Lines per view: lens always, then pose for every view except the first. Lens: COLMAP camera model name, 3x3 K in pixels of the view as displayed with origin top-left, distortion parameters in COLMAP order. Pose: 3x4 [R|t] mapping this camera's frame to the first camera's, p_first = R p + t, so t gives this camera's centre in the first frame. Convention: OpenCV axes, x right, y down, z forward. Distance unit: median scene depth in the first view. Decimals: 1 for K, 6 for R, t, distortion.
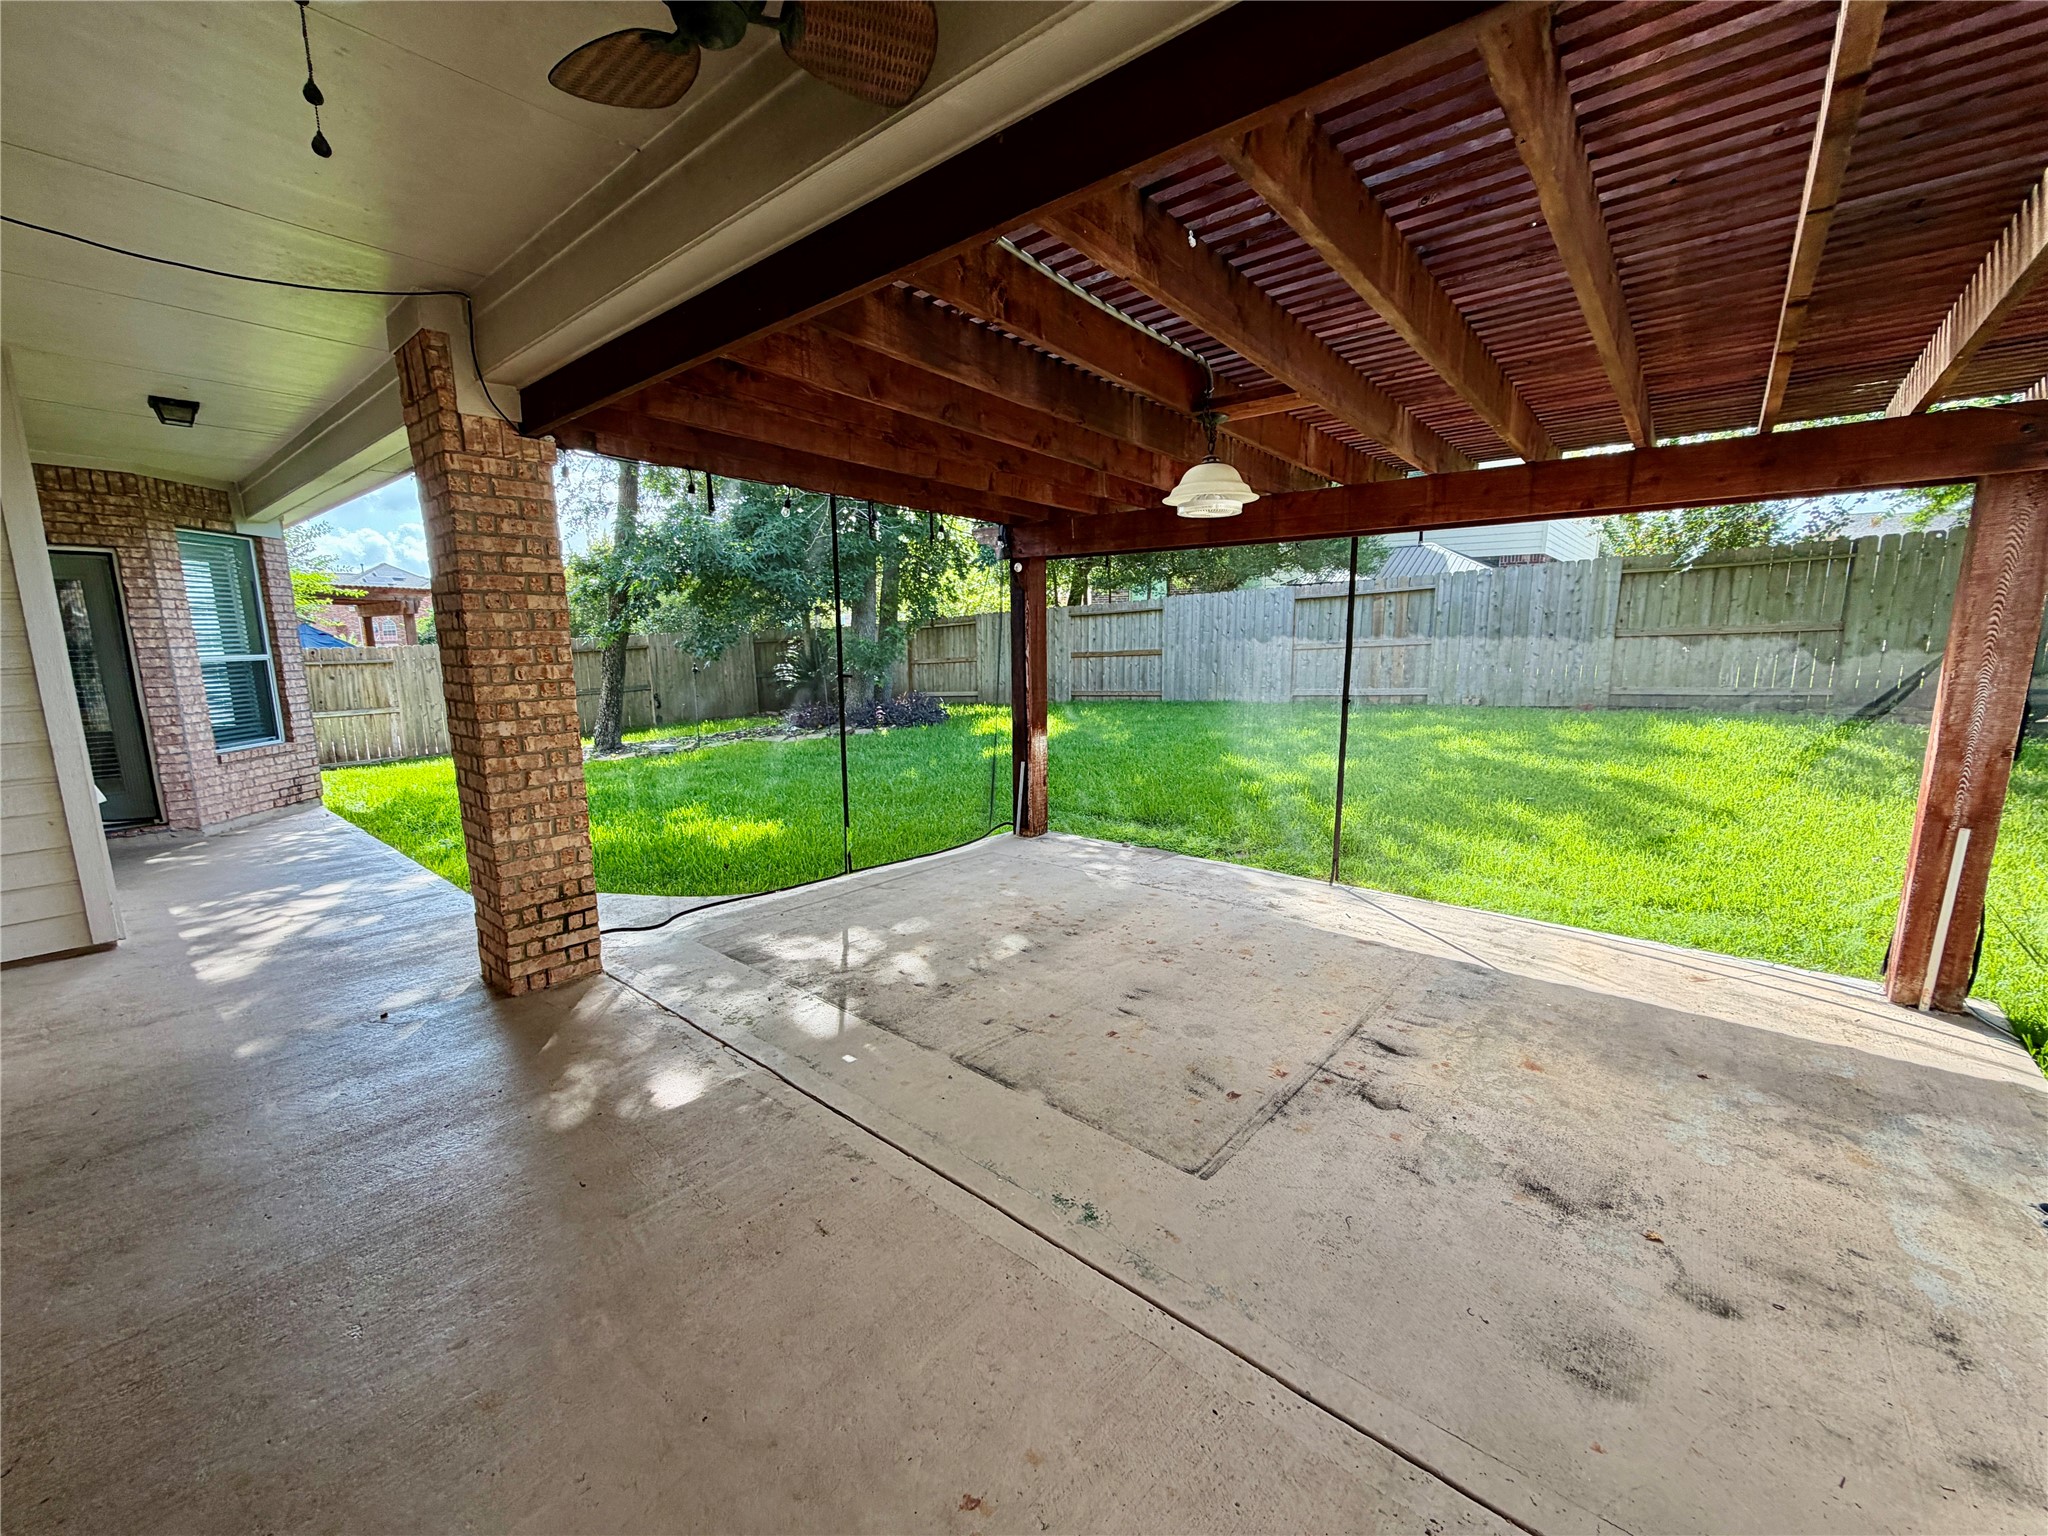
lens RADIAL K [[812.7, 0, 1017.4], [0, 812.7, 780.7], [0, 0, 1]] dist [-0.002086, -0.000454]
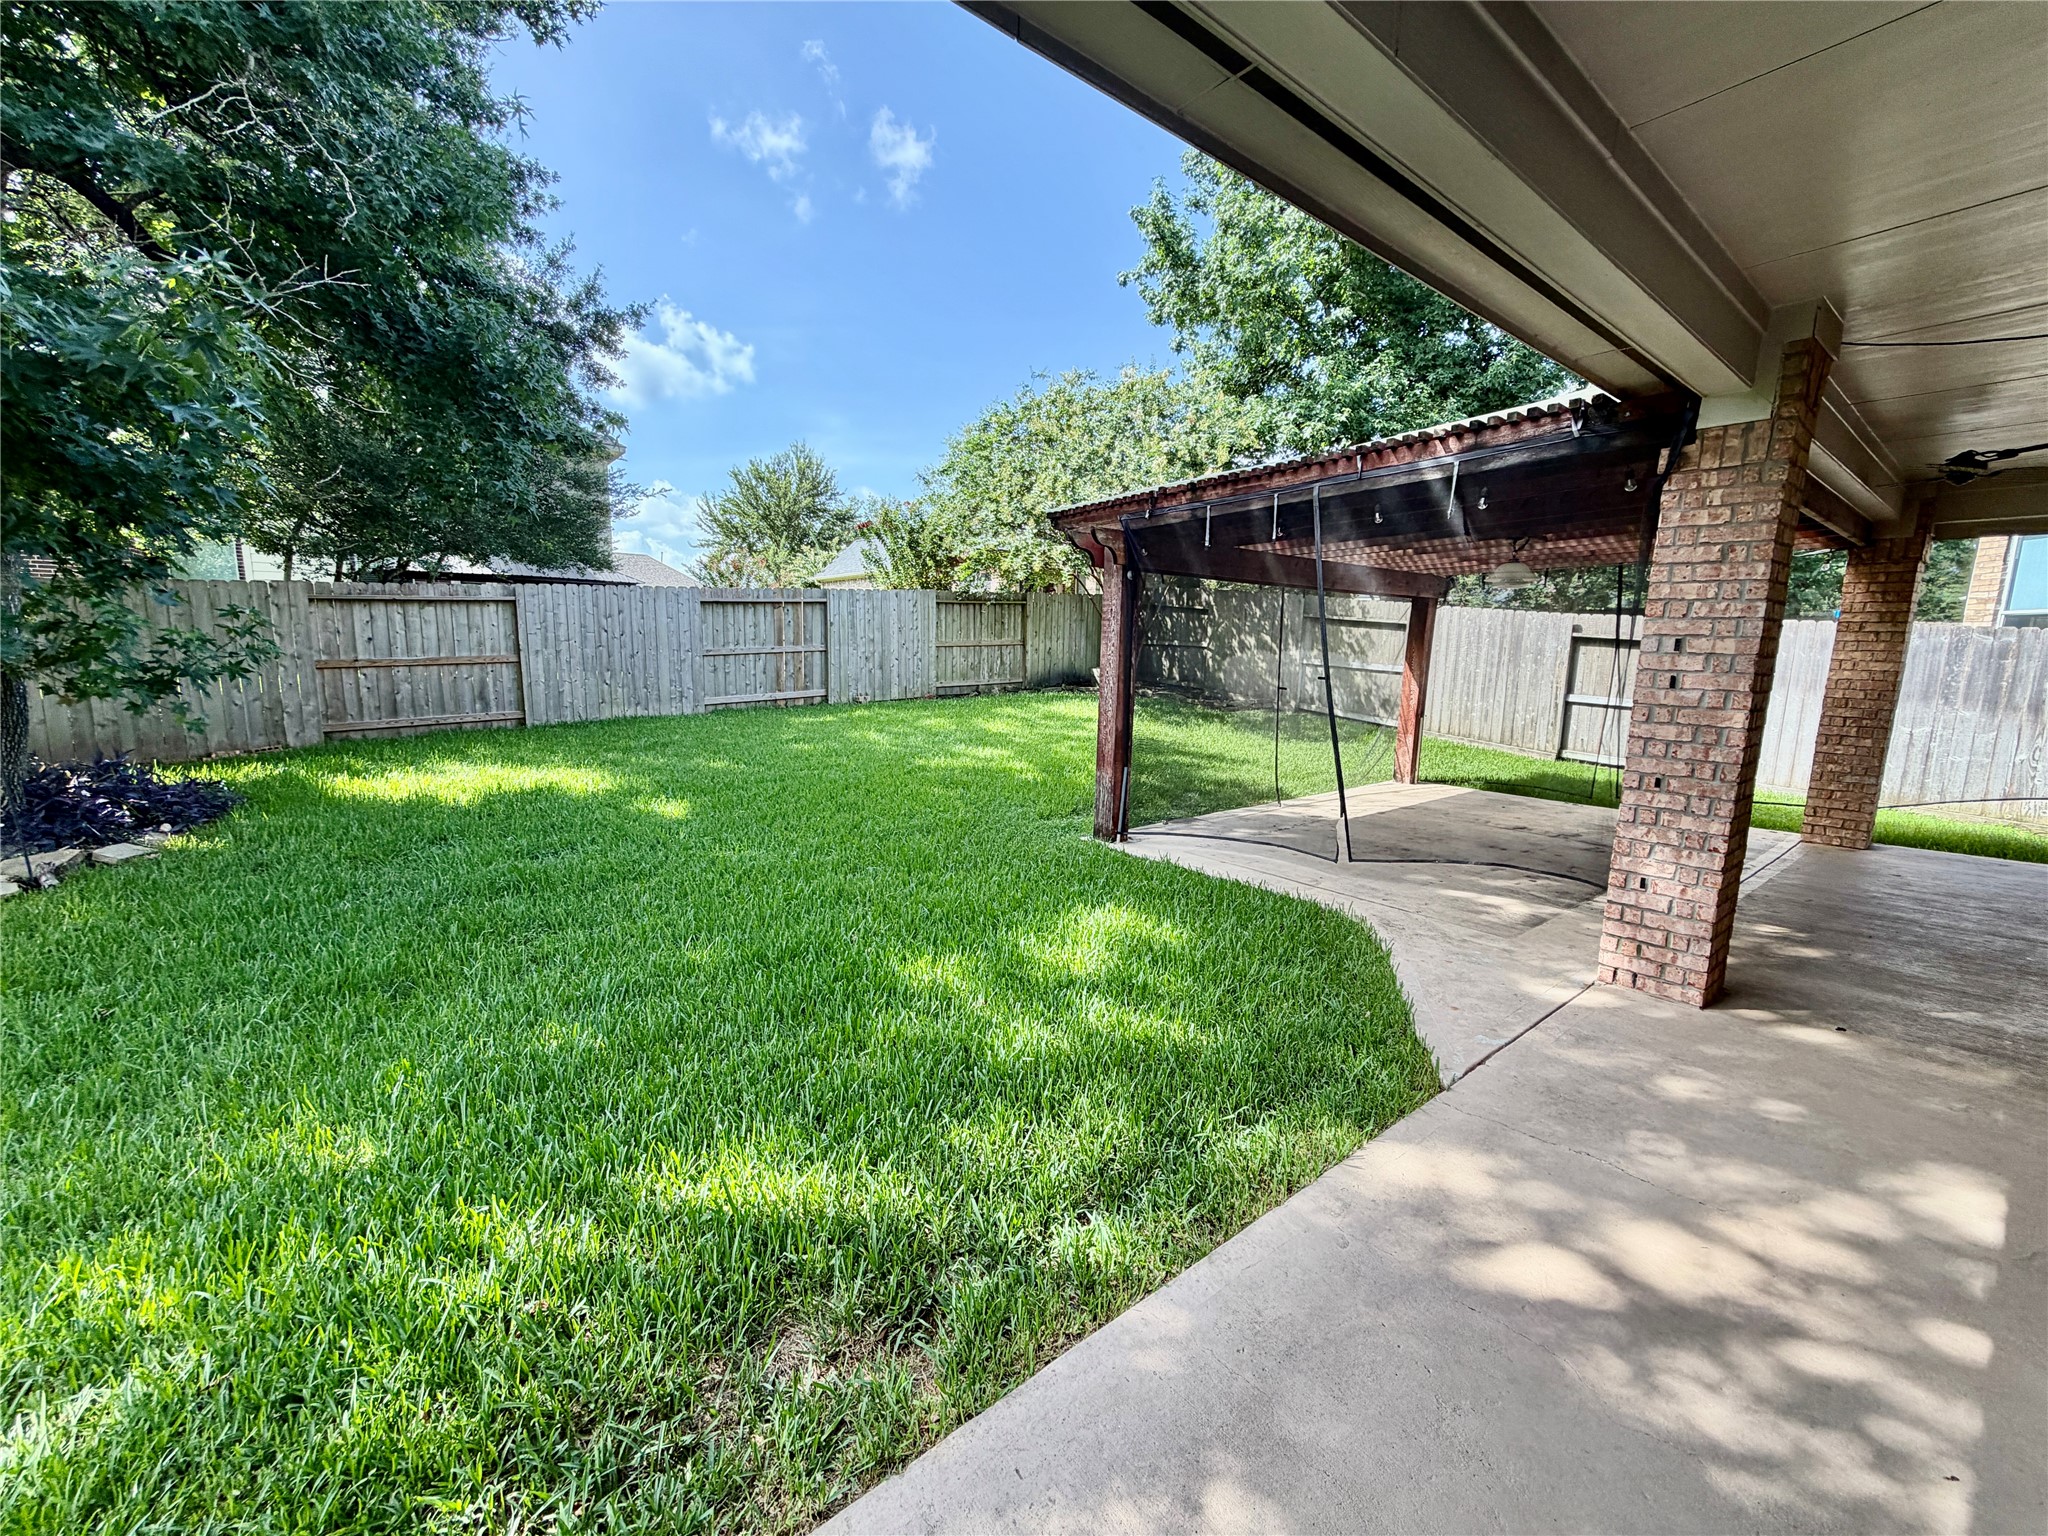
lens RADIAL K [[812.7, 0, 1013.4], [0, 812.7, 768.2], [0, 0, 1]] dist [-0.002086, -0.000454]
pose [[0.195870, -0.134496, 0.971363, -0.552515], [0.155465, 0.982282, 0.104659, -0.082329], [-0.968228, 0.130513, 0.213309, 0.505874]]
